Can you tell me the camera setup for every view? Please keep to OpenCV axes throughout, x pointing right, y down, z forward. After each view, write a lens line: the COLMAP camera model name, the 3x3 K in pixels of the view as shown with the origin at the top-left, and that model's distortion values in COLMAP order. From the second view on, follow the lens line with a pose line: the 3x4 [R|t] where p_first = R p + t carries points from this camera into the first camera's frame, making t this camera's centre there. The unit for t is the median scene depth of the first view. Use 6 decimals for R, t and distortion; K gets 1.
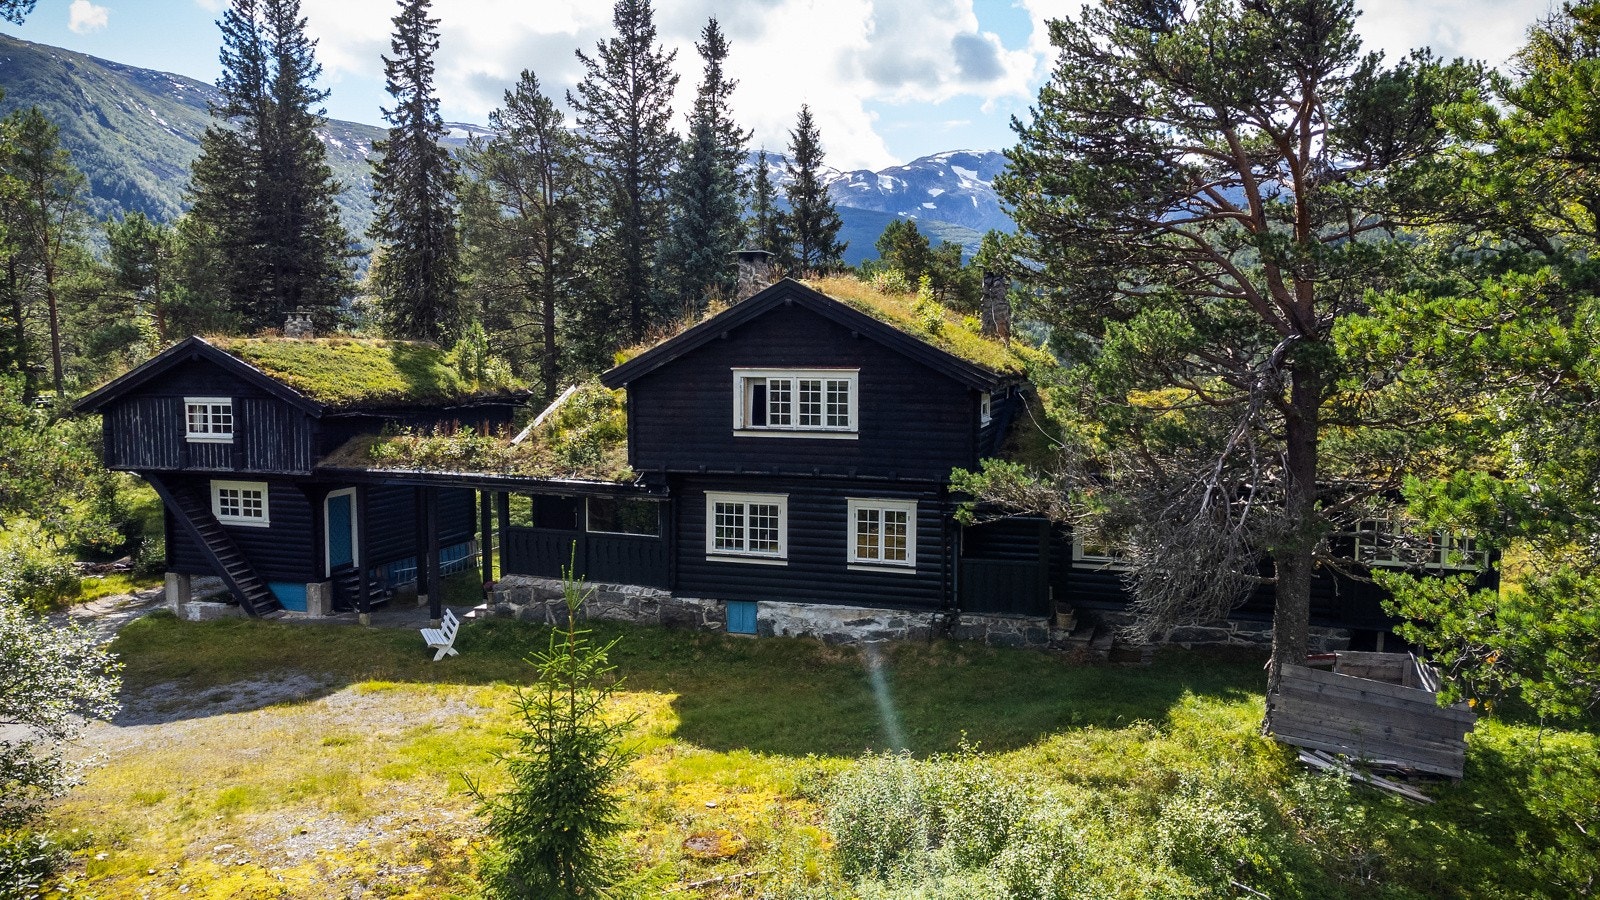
lens RADIAL K [[1251.0, 0, 800.0], [0, 1251.0, 450.0], [0, 0, 1]] dist [0.037635, -0.001175]
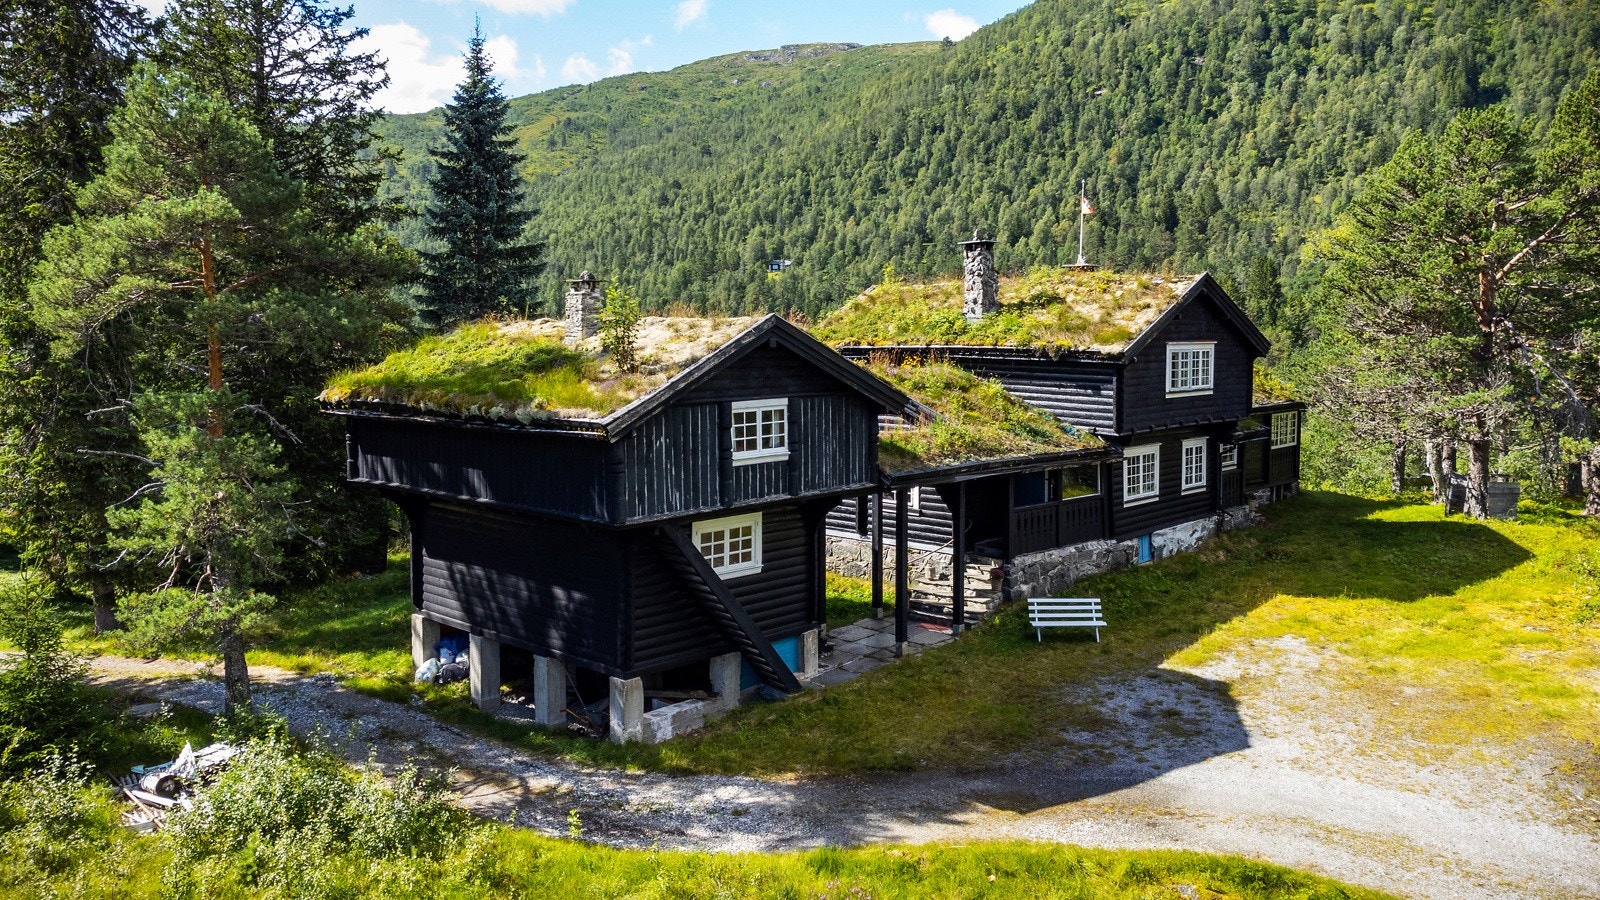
lens RADIAL K [[1251.0, 0, 800.0], [0, 1251.0, 450.0], [0, 0, 1]] dist [0.037635, -0.001175]
pose [[0.402882, -0.091076, 0.910709, -1.254748], [0.078933, 0.994787, 0.064565, -0.064964], [-0.911842, 0.045873, 0.407970, 0.788515]]
